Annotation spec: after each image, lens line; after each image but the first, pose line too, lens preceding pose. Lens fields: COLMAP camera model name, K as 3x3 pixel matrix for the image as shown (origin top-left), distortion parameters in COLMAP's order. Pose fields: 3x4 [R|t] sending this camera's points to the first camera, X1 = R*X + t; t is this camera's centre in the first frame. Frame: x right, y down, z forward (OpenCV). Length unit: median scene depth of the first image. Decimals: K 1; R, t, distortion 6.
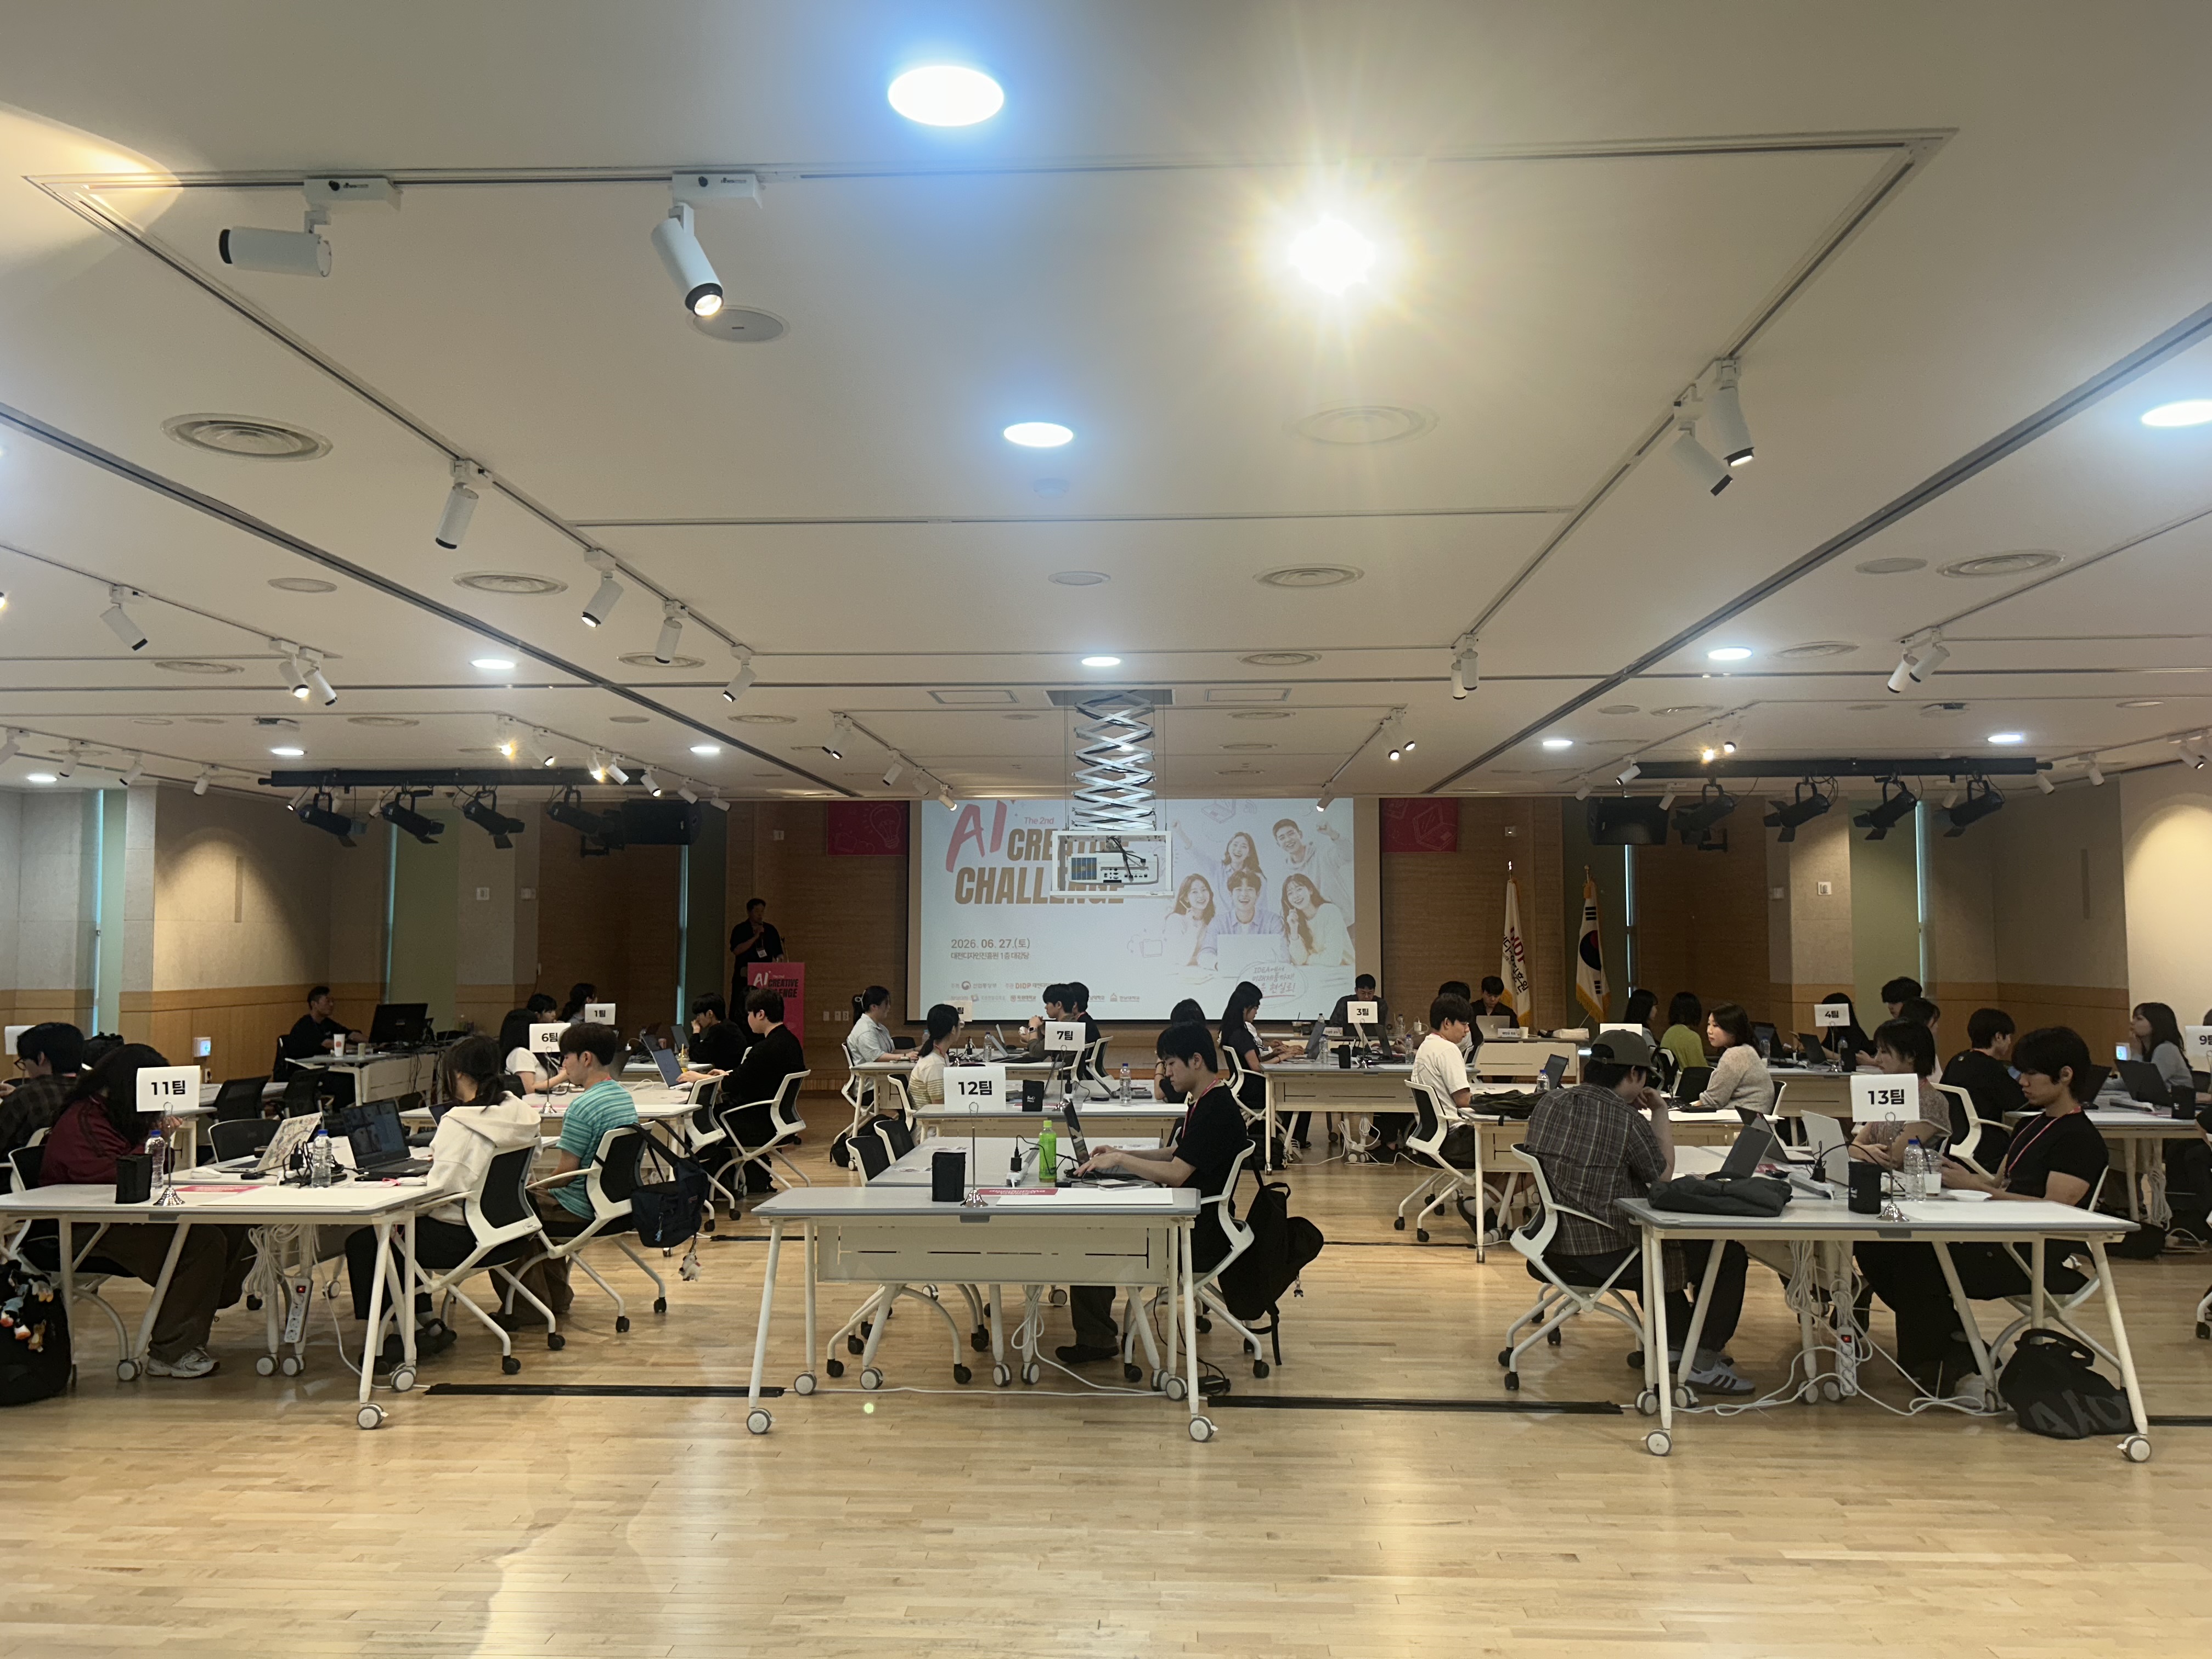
lens RADIAL K [[1680.6, 0, 1096.4], [0, 1680.6, 843.3], [0, 0, 1]] dist [0.107431, -0.163613]
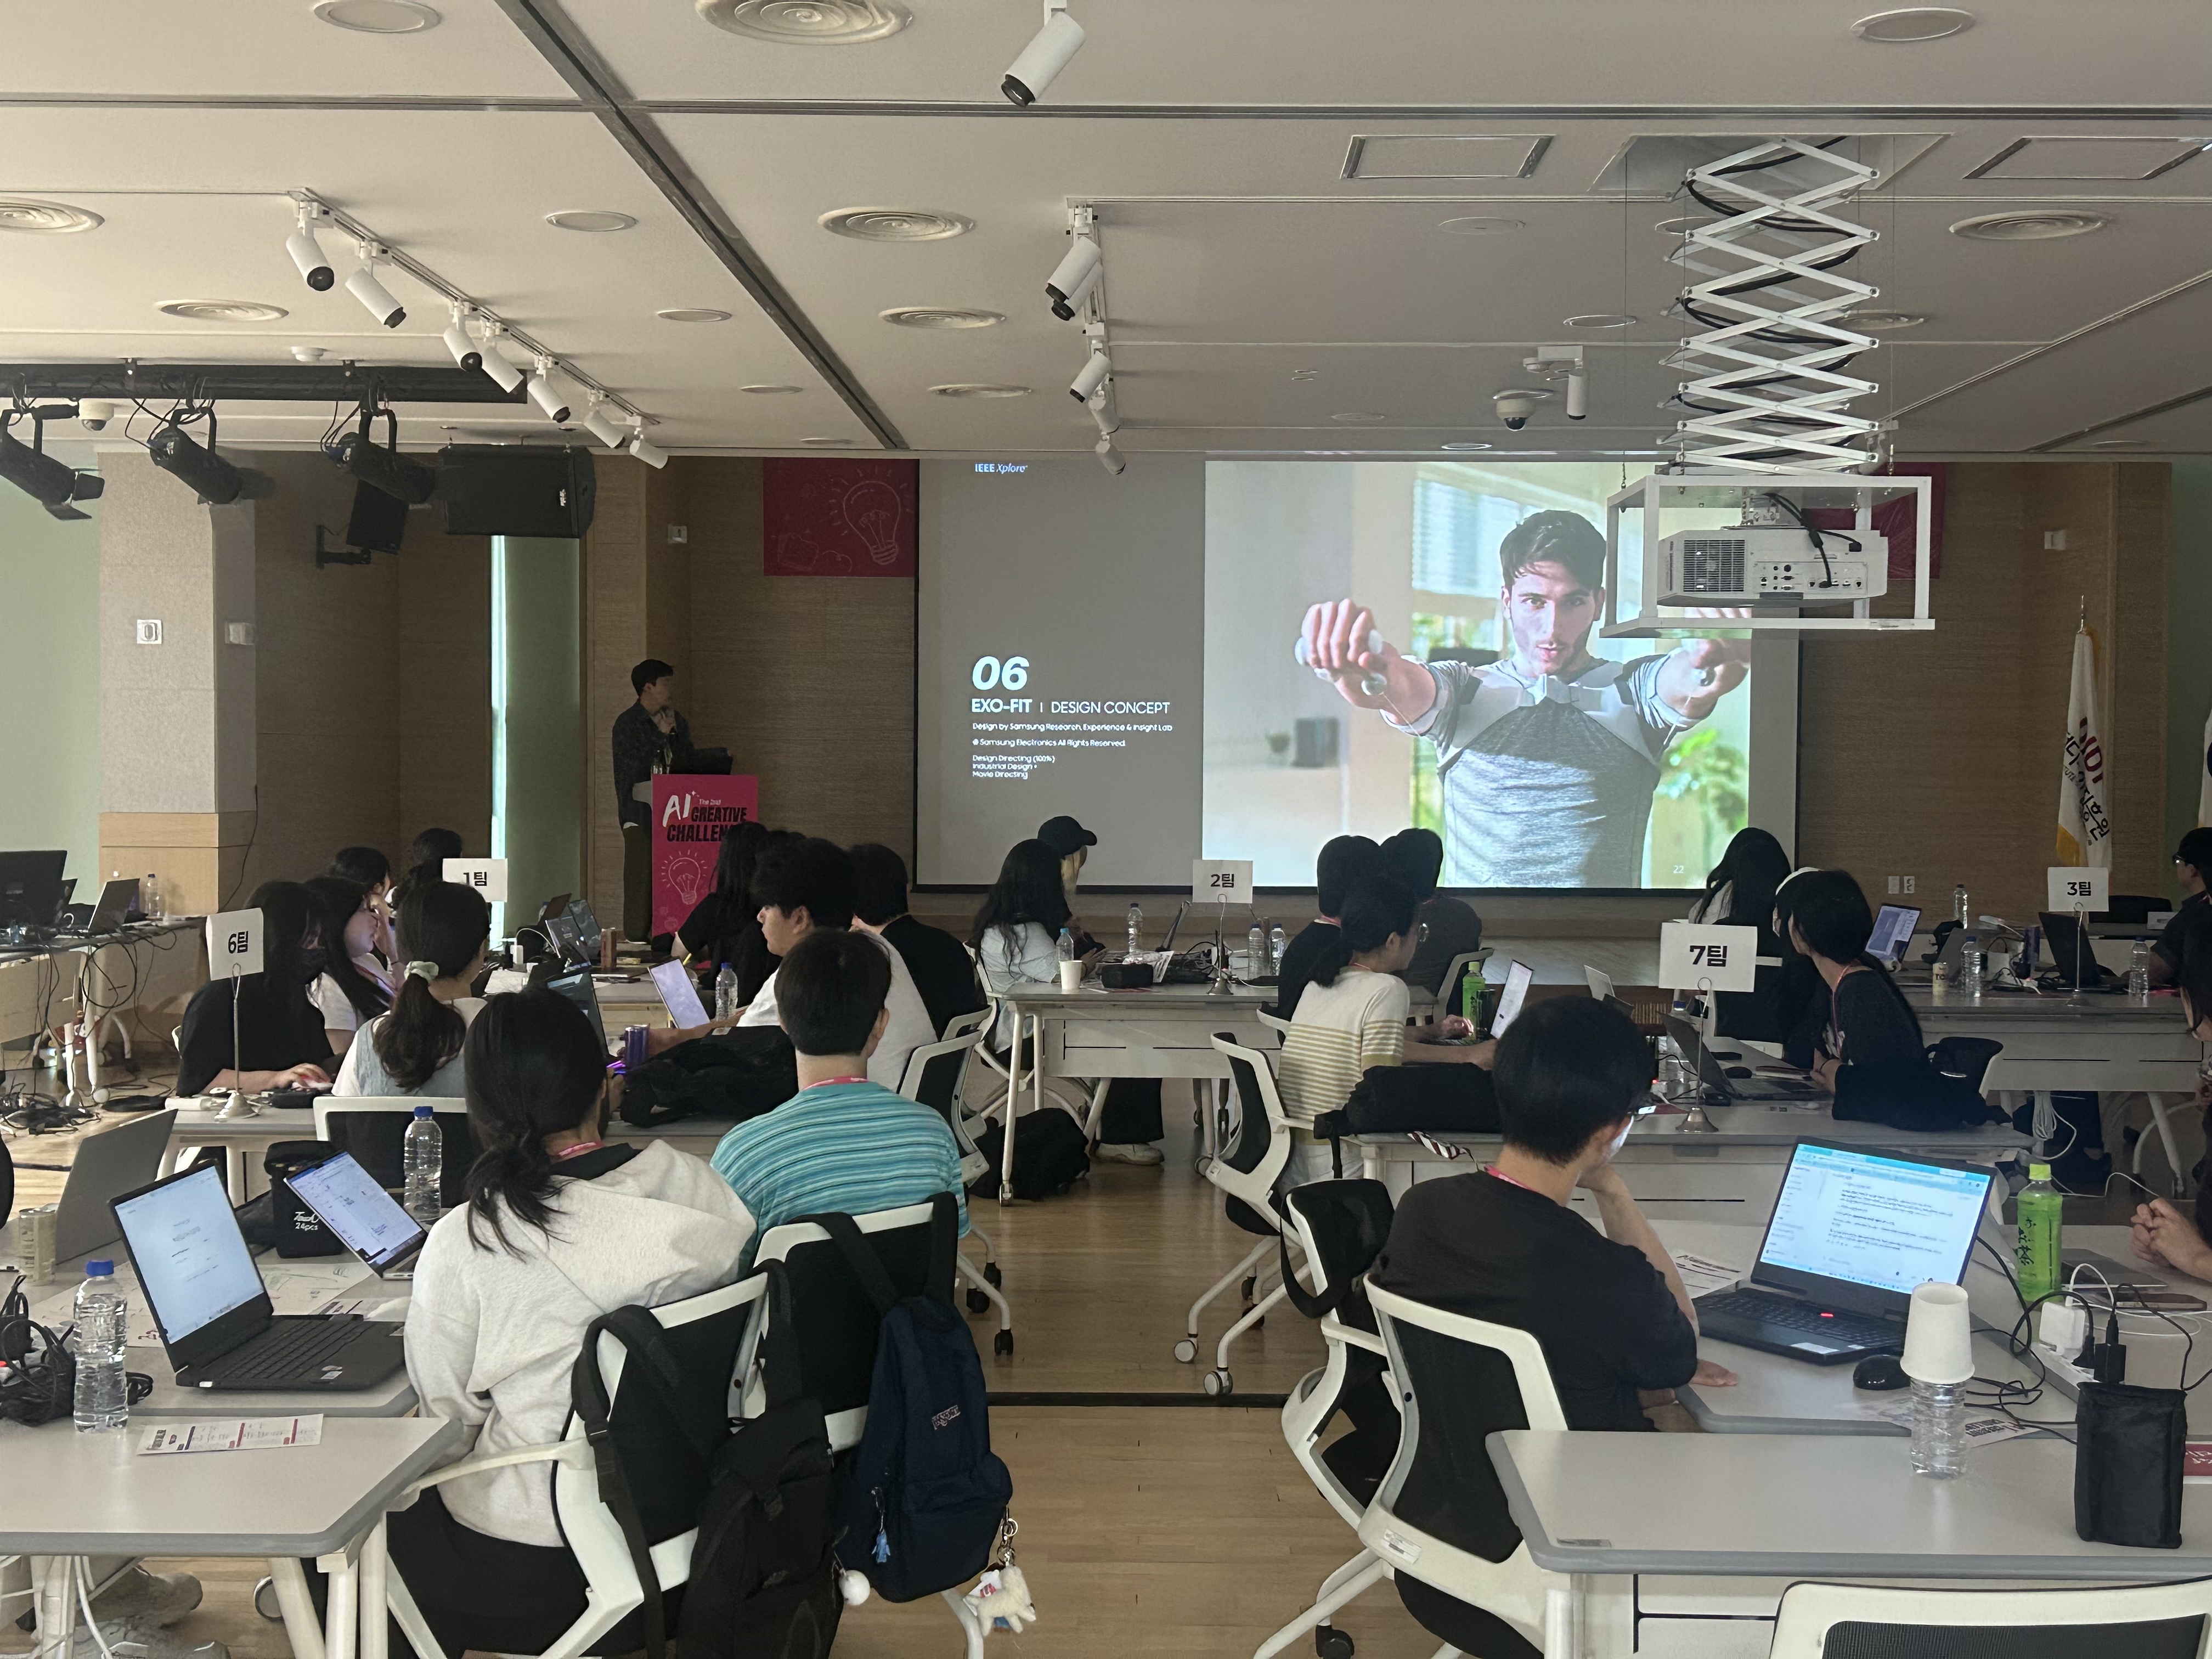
lens RADIAL K [[2702.7, 0, 1136.8], [0, 2702.7, 827.9], [0, 0, 1]] dist [0.164756, -0.514102]
pose [[0.998858, 0.005885, 0.047405, -0.104245], [-0.010075, 0.996013, 0.088637, 0.012013], [-0.046695, -0.089014, 0.994935, 0.173480]]
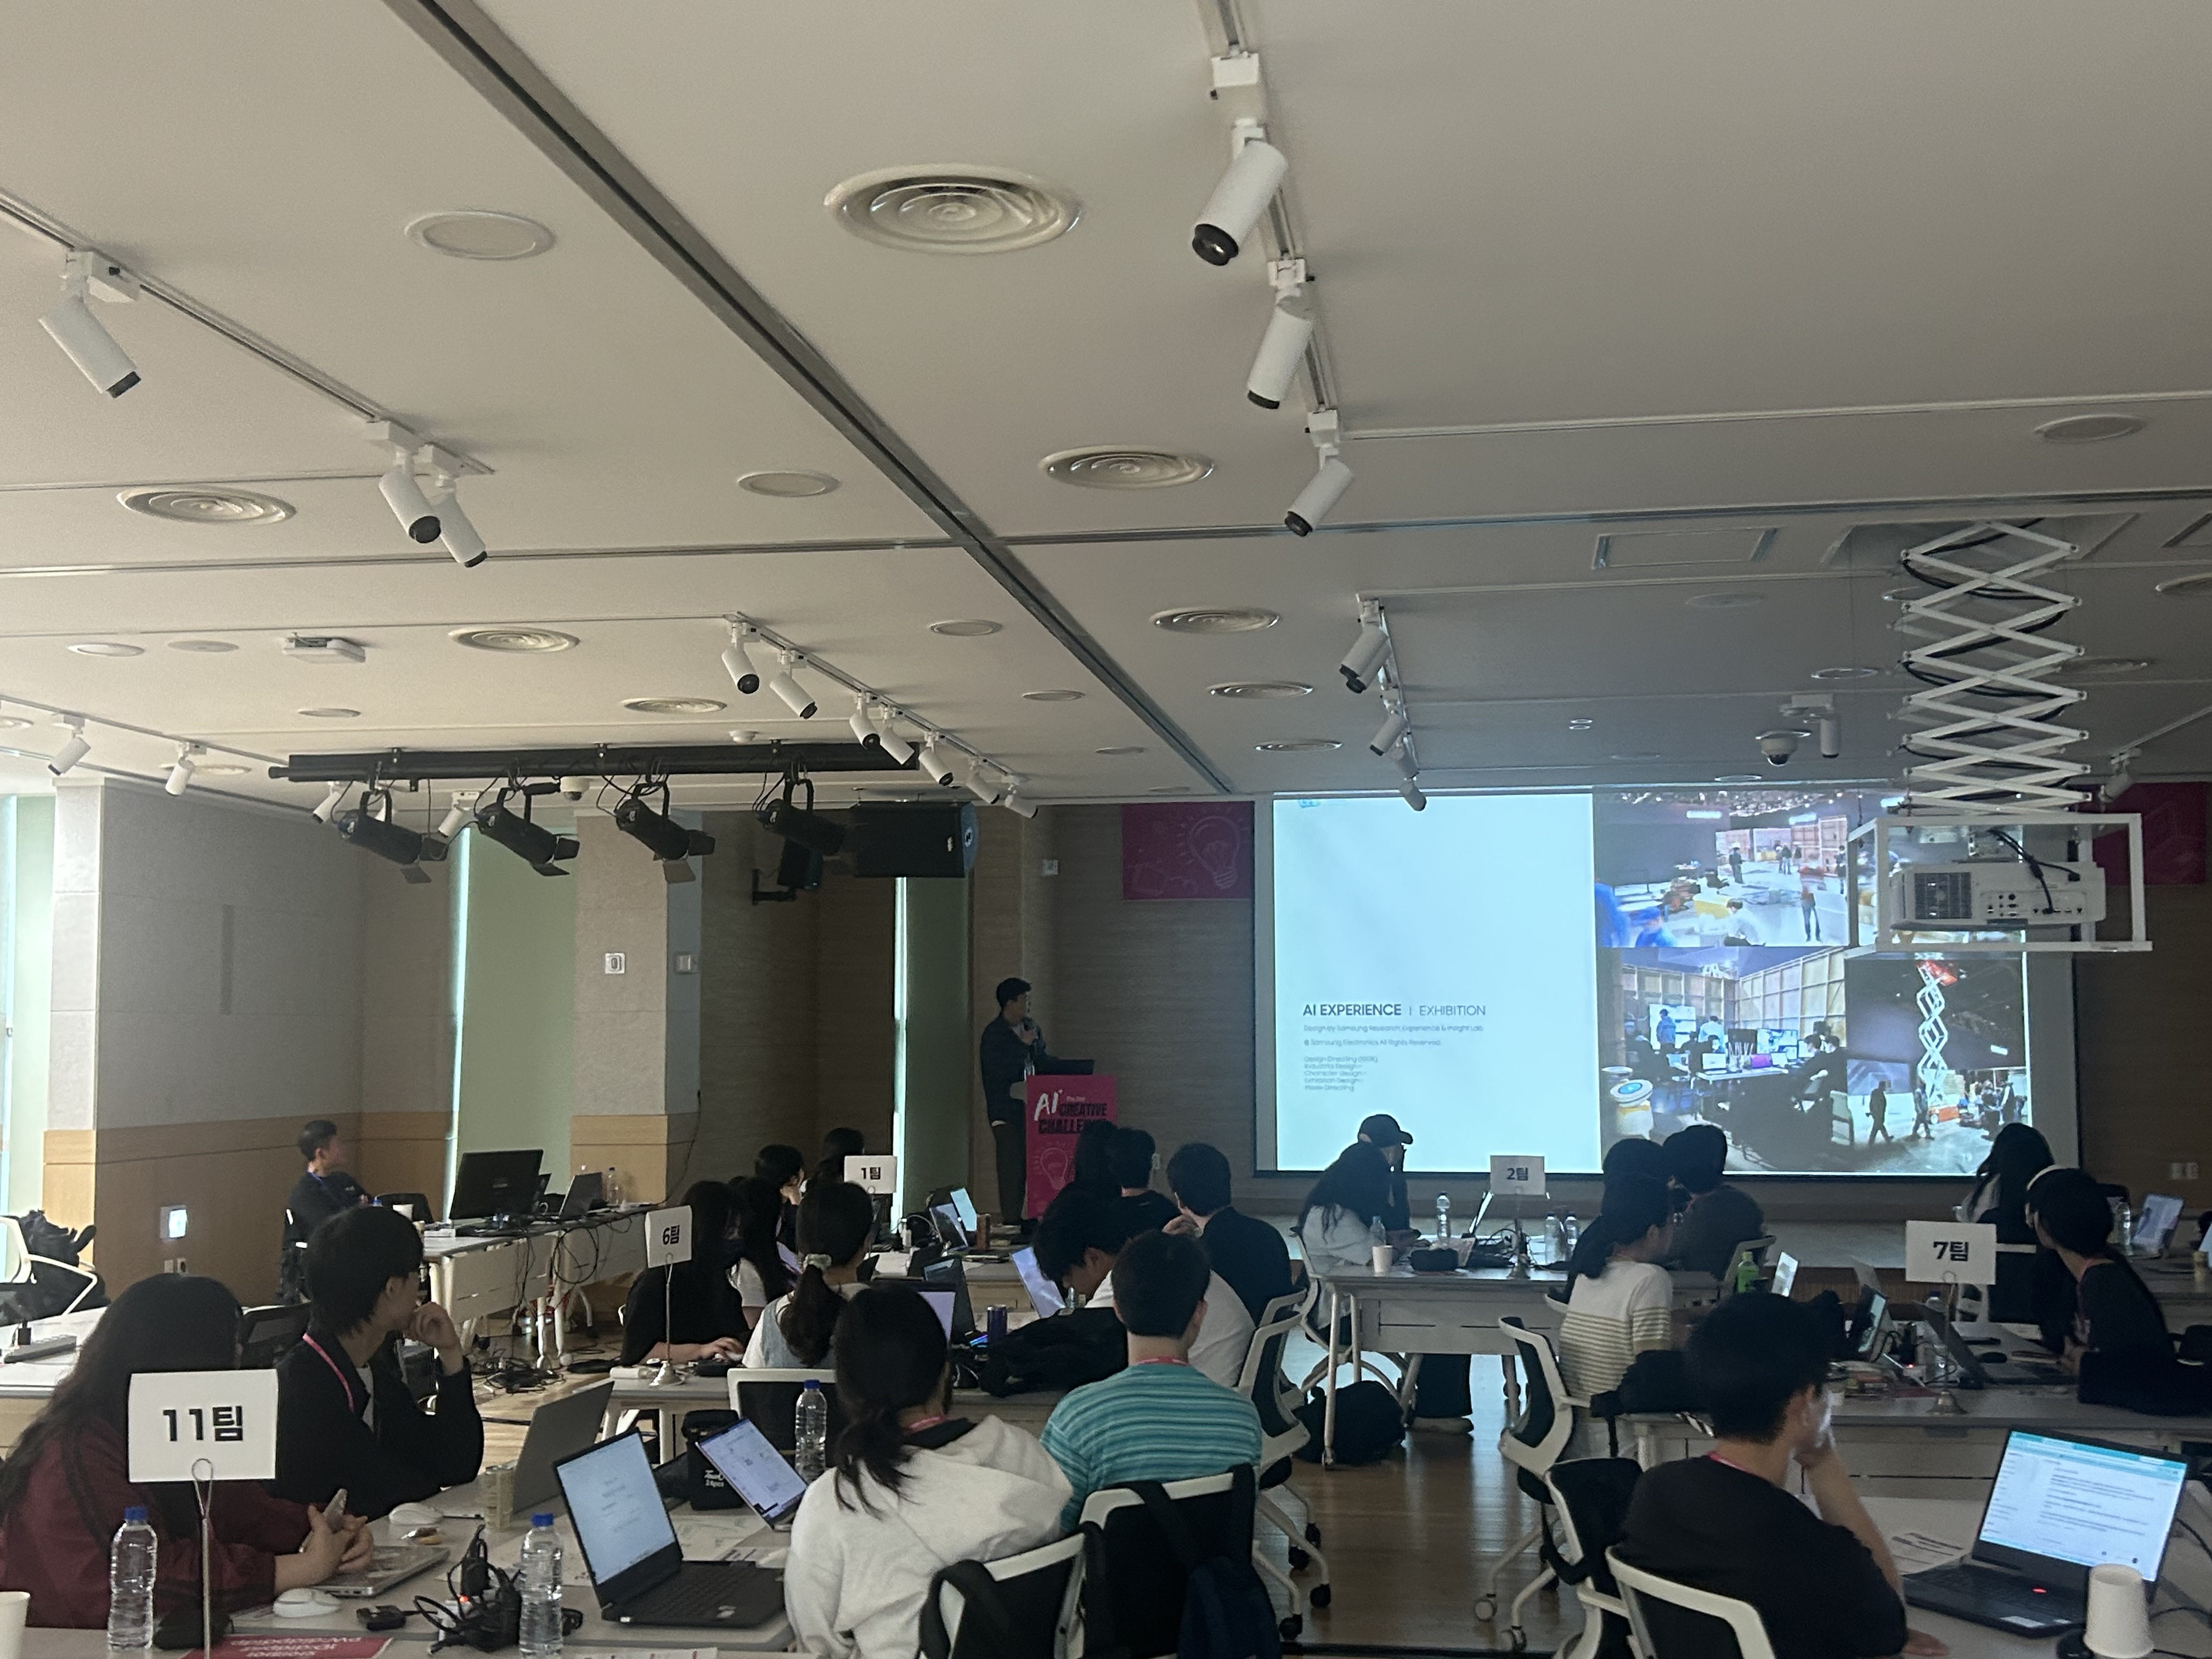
lens RADIAL K [[2403.0, 0, 1106.0], [0, 2403.0, 829.5], [0, 0, 1]] dist [0.168110, -0.479397]
pose [[0.994815, -0.012665, -0.100912, -0.097239], [0.009886, 0.999559, -0.027990, 0.007369], [0.101222, 0.026848, 0.994502, 0.159750]]
